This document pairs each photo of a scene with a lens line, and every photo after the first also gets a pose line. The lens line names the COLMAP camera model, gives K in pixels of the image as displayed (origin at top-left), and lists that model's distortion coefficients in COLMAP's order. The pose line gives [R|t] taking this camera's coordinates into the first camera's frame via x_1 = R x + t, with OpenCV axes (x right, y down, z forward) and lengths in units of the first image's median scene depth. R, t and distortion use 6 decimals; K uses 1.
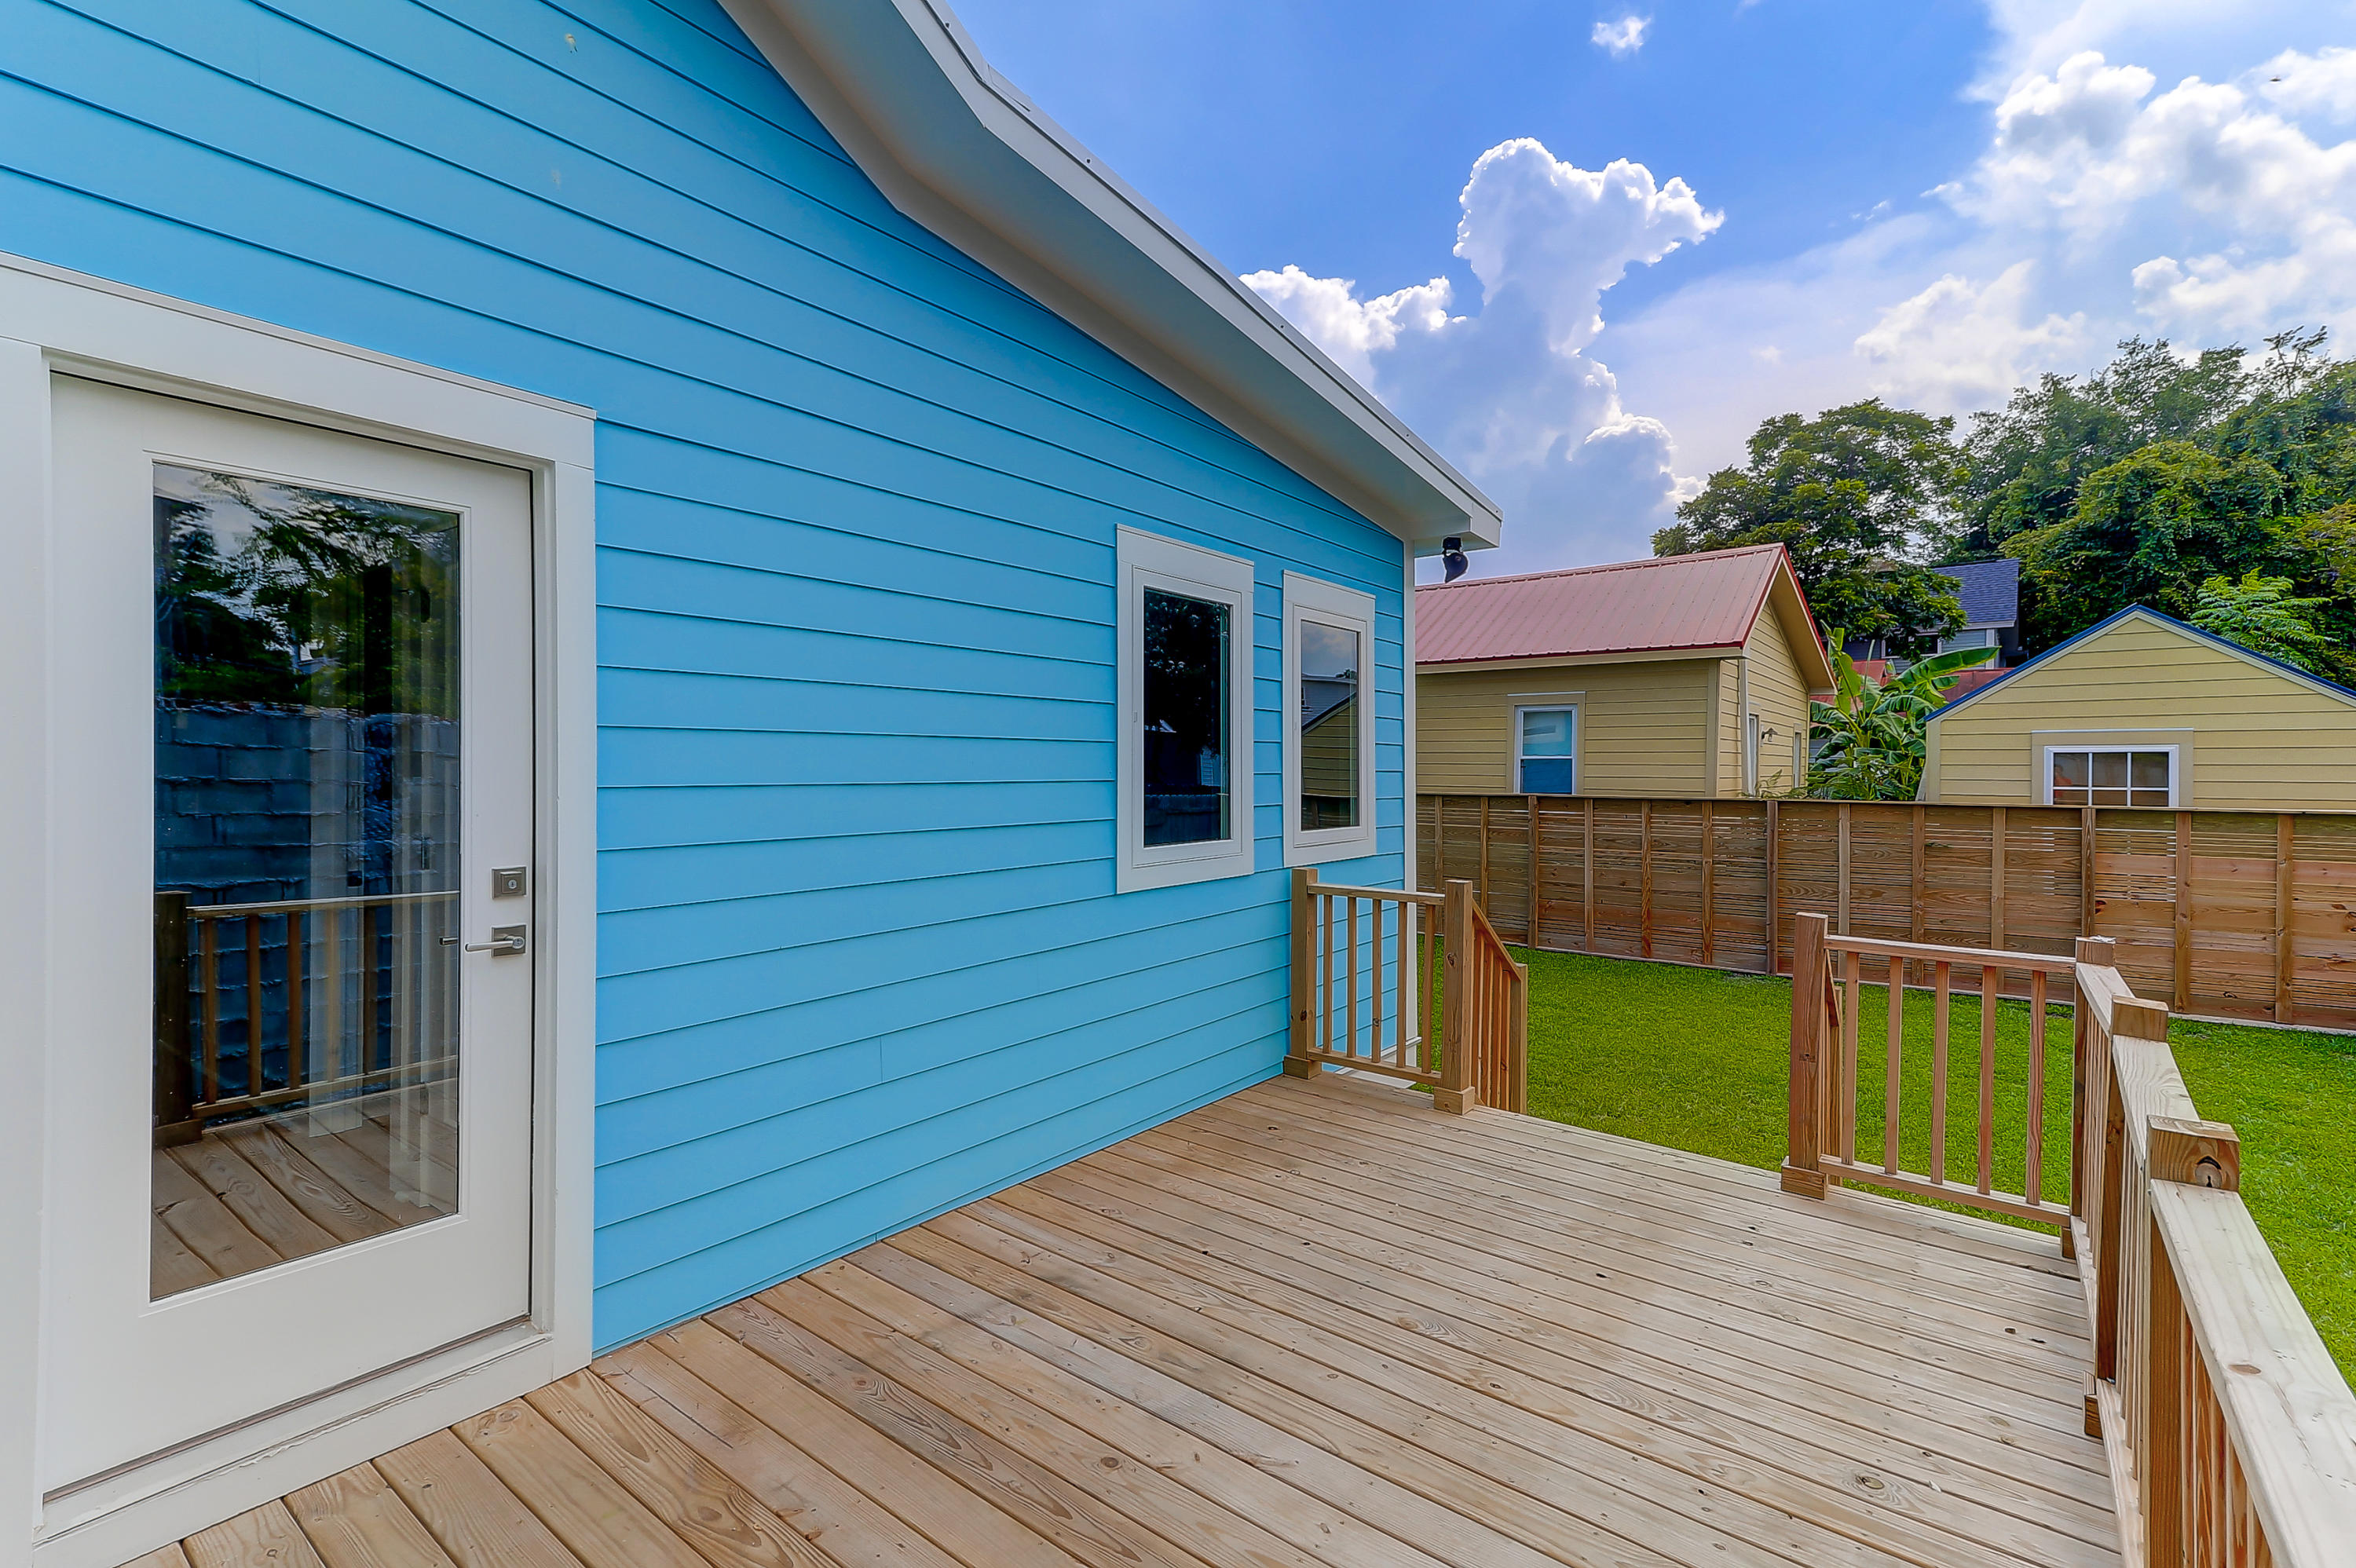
lens RADIAL K [[1066.6, 0, 1177.0], [0, 1066.6, 770.6], [0, 0, 1]] dist [0.023393, -0.002368]
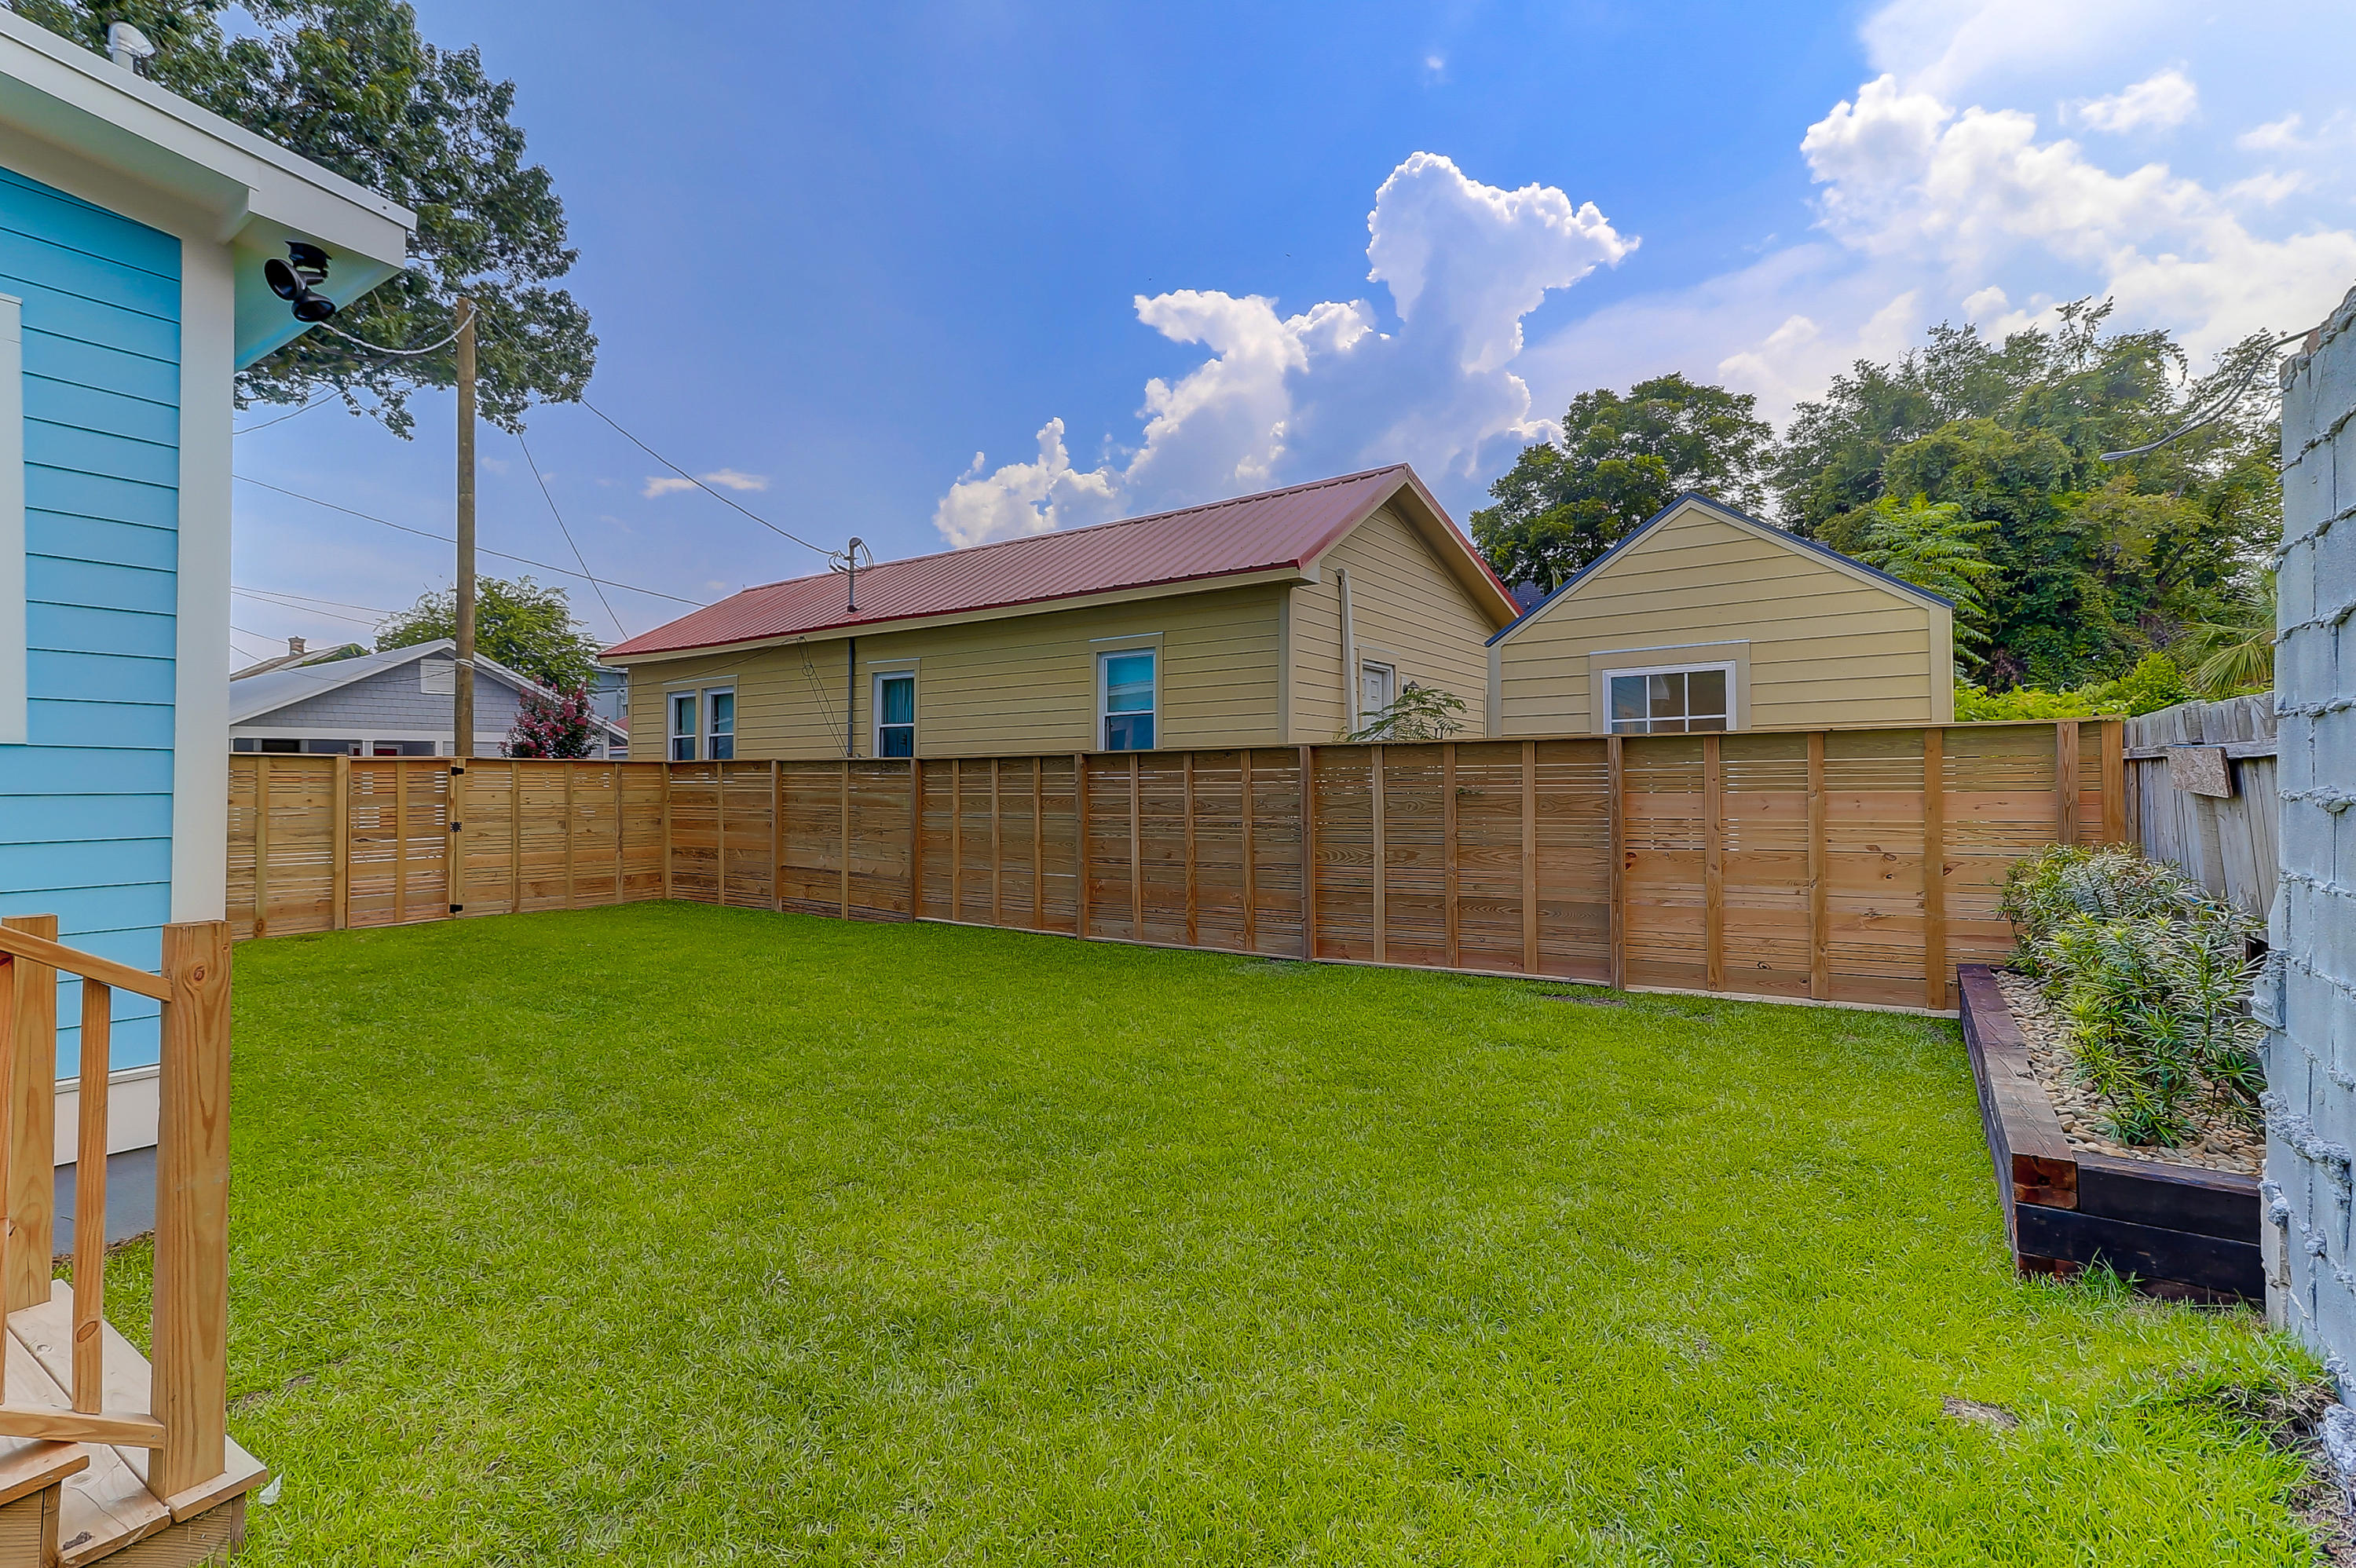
lens RADIAL K [[1066.6, 0, 1179.0], [0, 1066.6, 789.8], [0, 0, 1]] dist [0.023393, -0.002368]
pose [[0.998656, -0.011324, 0.050576, 0.168597], [0.011567, 0.999923, -0.004503, 0.025786], [-0.050521, 0.005082, 0.998710, 0.080331]]
